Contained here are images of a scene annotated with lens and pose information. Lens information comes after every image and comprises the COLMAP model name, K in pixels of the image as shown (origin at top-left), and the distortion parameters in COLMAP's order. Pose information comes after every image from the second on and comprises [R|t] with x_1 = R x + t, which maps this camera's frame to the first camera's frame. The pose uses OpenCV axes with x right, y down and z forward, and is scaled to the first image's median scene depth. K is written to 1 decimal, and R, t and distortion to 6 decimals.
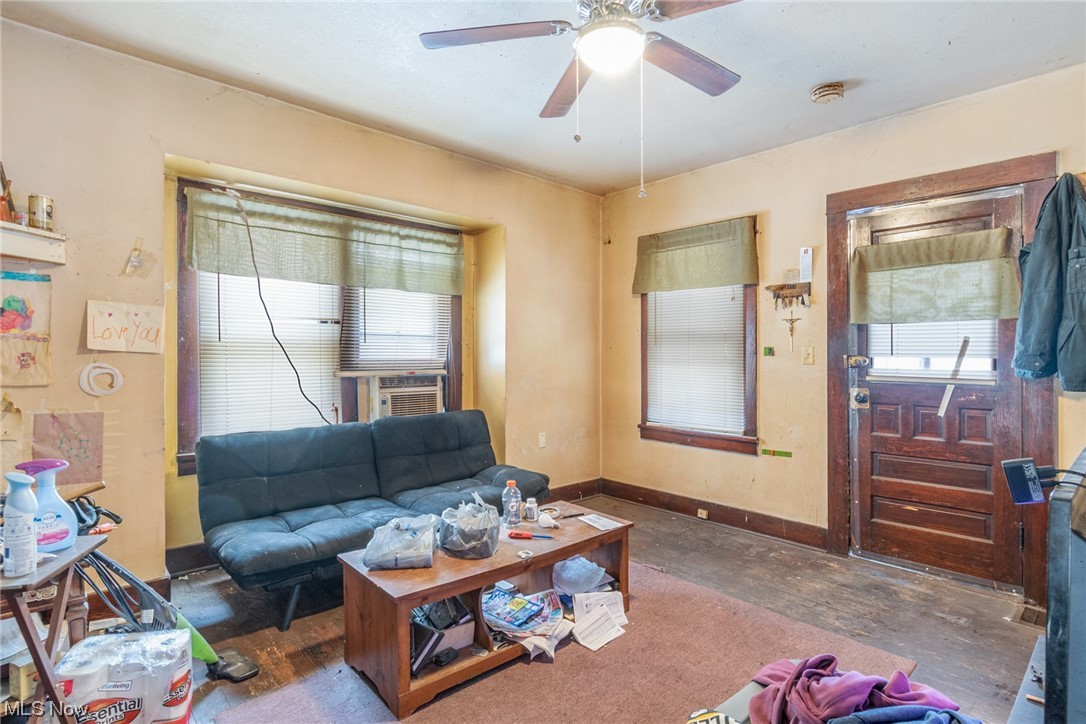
lens RADIAL K [[554.7, 0, 536.6], [0, 554.7, 355.1], [0, 0, 1]] dist [0.002653, 0.000201]
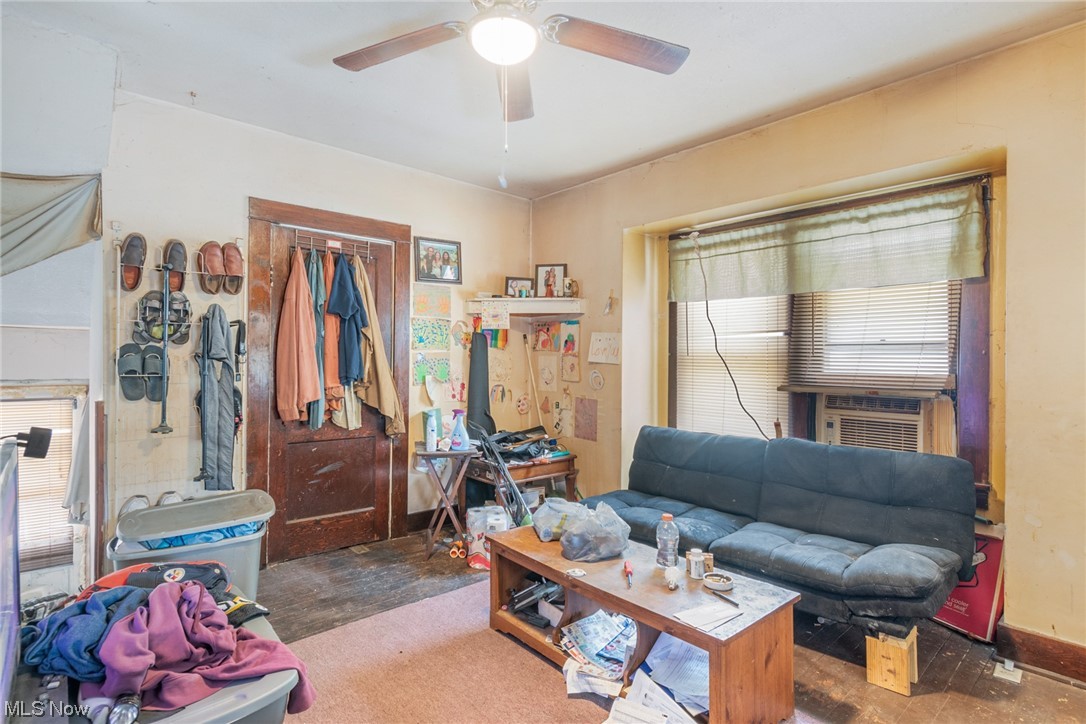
lens RADIAL K [[554.7, 0, 538.7], [0, 554.7, 360.9], [0, 0, 1]] dist [0.002653, 0.000201]
pose [[-0.028128, -0.002636, -0.999601, 0.632003], [-0.013033, 0.999912, -0.002271, -0.004607], [0.999519, 0.012964, -0.028160, 0.636498]]
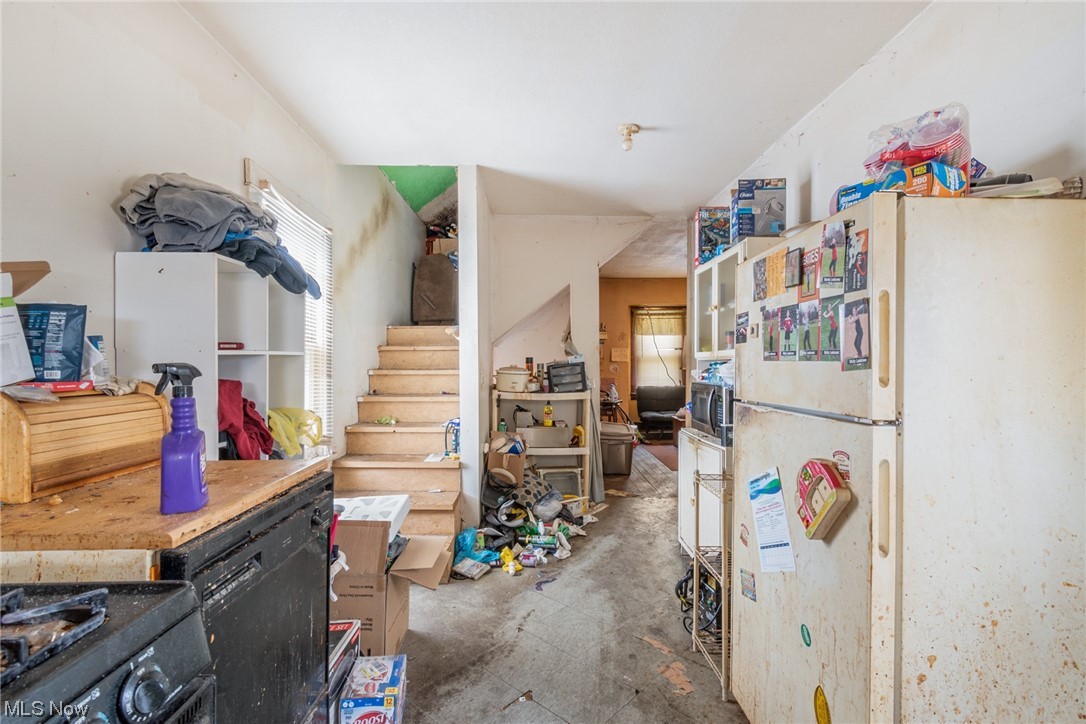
lens RADIAL K [[486.3, 0, 542.7], [0, 486.3, 360.8], [0, 0, 1]] dist [-0.001980, 0.001104]
pose [[0.732348, 0.001790, -0.680928, 0.798145], [0.003176, 0.999977, 0.006045, -0.019280], [0.680923, -0.006590, 0.732326, -1.255625]]
